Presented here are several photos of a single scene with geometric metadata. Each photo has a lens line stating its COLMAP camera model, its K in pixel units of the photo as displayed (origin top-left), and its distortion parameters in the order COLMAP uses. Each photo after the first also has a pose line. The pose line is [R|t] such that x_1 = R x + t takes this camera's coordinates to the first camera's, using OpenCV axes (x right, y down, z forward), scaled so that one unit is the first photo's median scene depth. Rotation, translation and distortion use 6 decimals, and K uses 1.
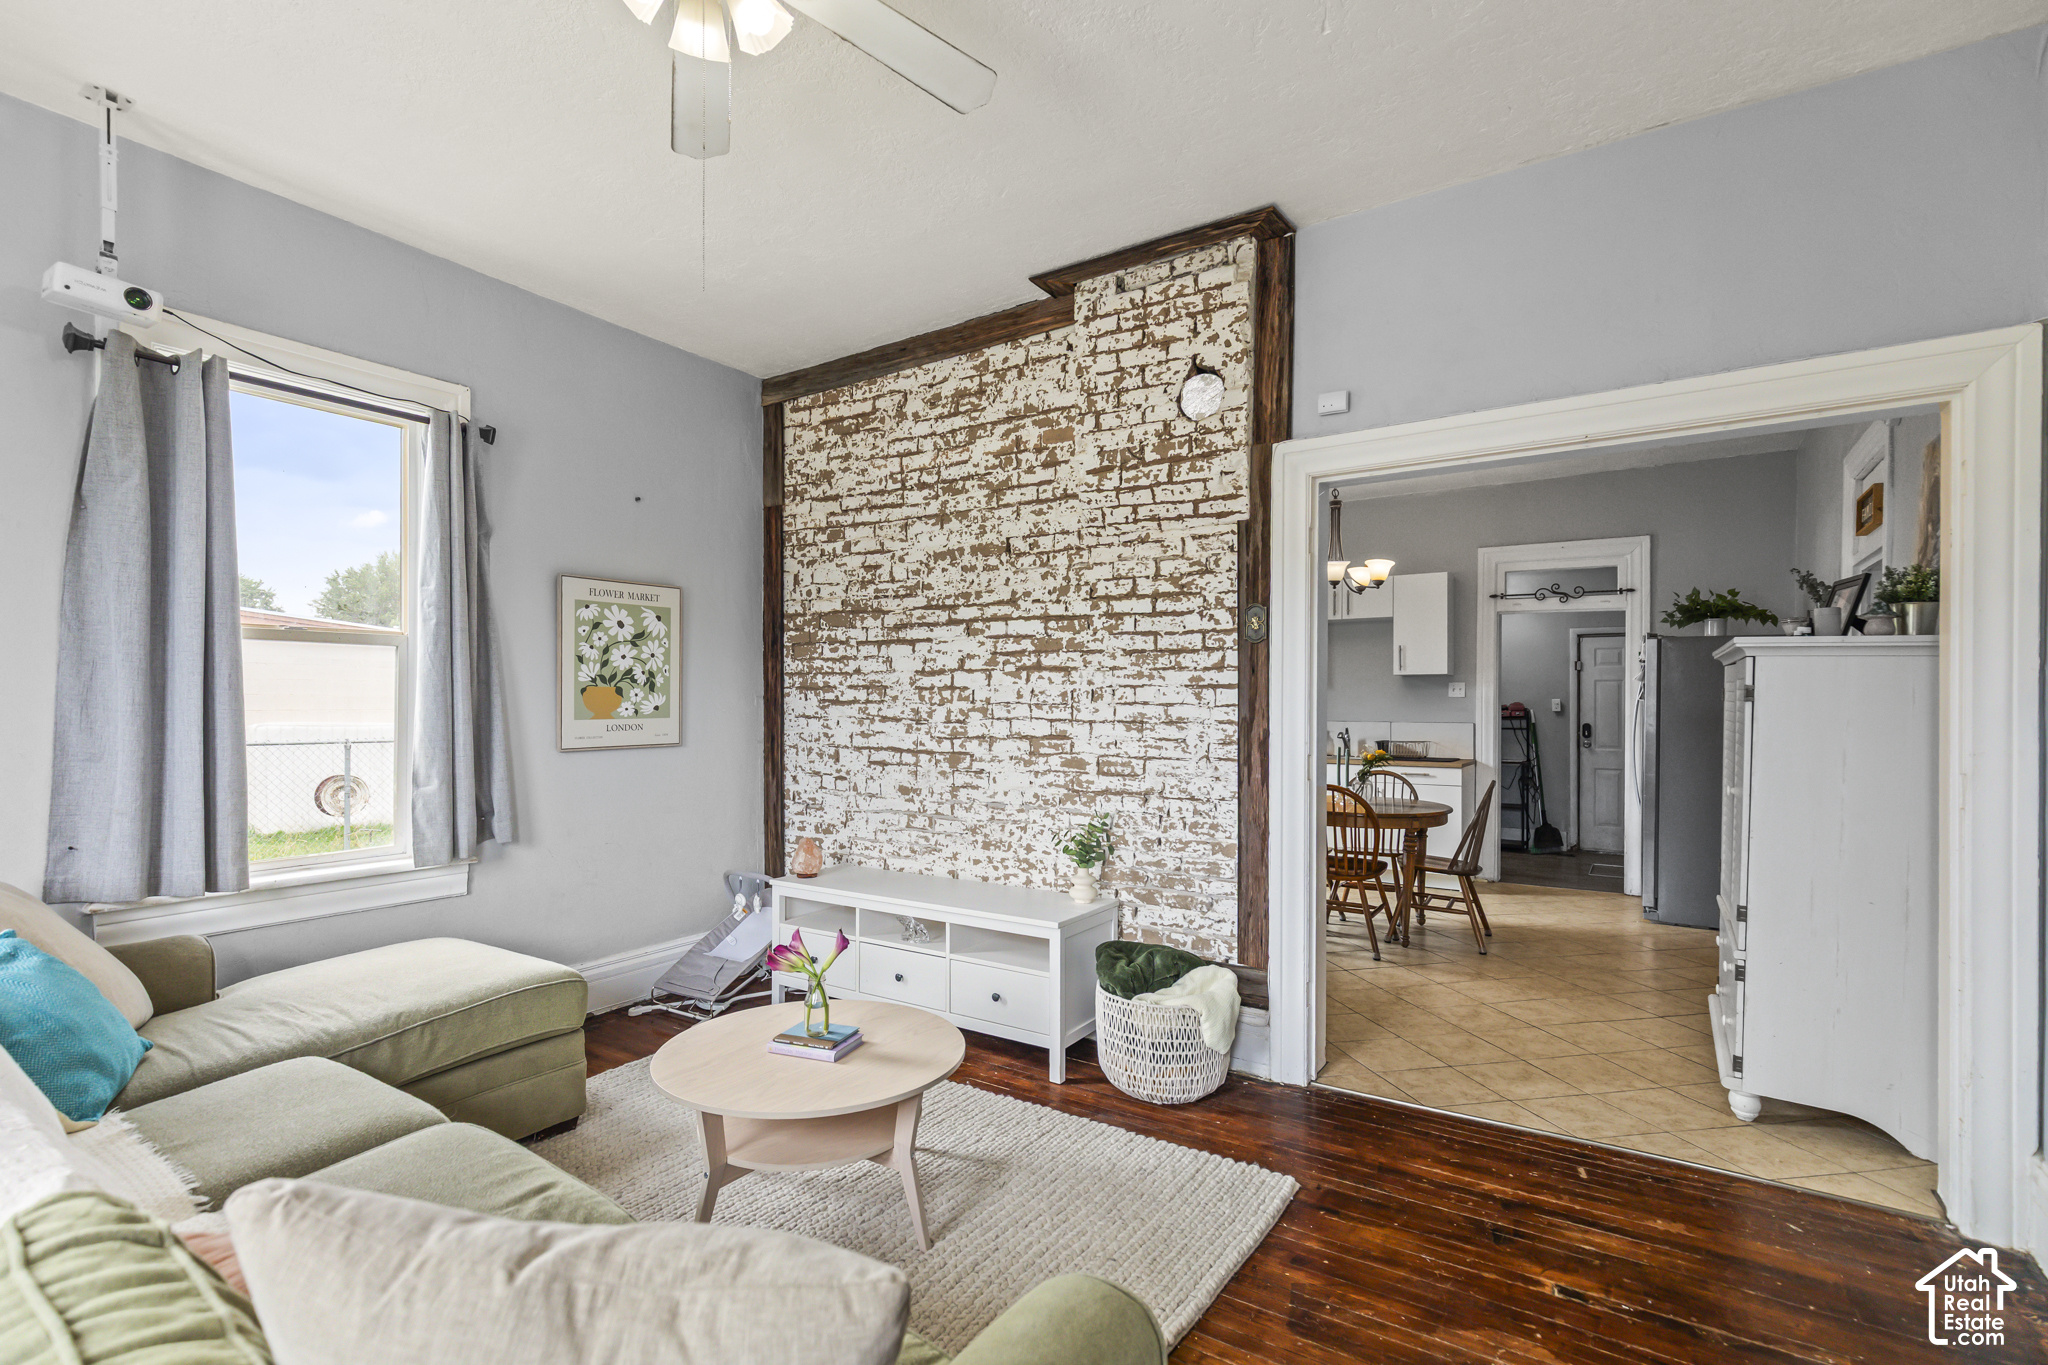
lens RADIAL K [[951.7, 0, 1007.7], [0, 951.7, 696.3], [0, 0, 1]] dist [0.008631, -0.006269]
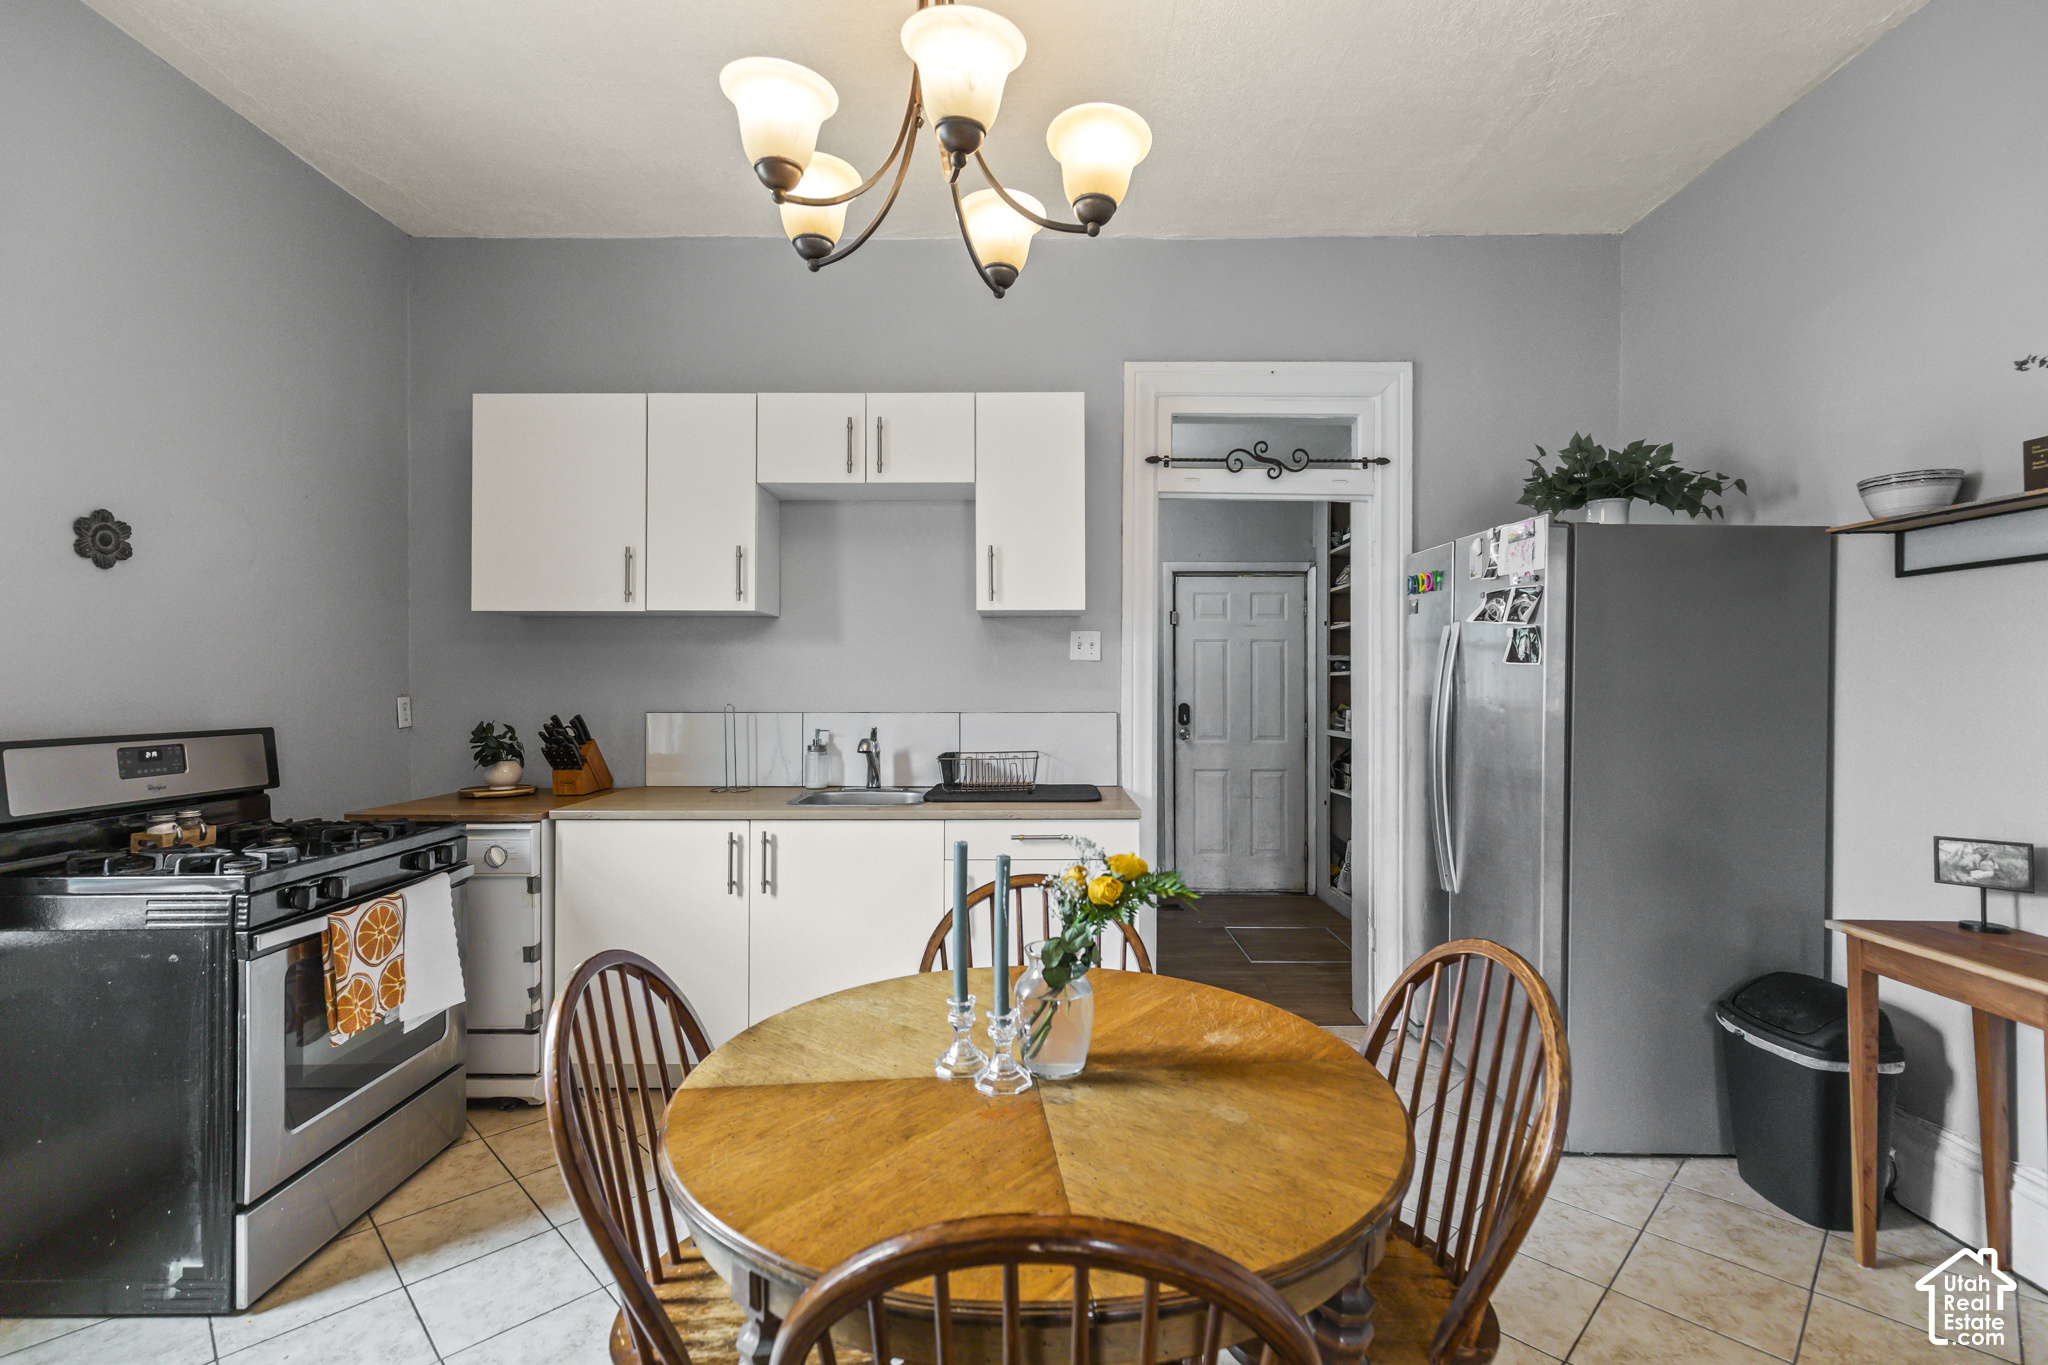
lens RADIAL K [[951.7, 0, 1032.4], [0, 951.7, 678.0], [0, 0, 1]] dist [0.008631, -0.006269]
pose [[0.824013, -0.005803, 0.566541, 0.297407], [0.000880, 0.999959, 0.008963, 0.009604], [-0.566570, -0.006888, 0.823985, 1.070686]]
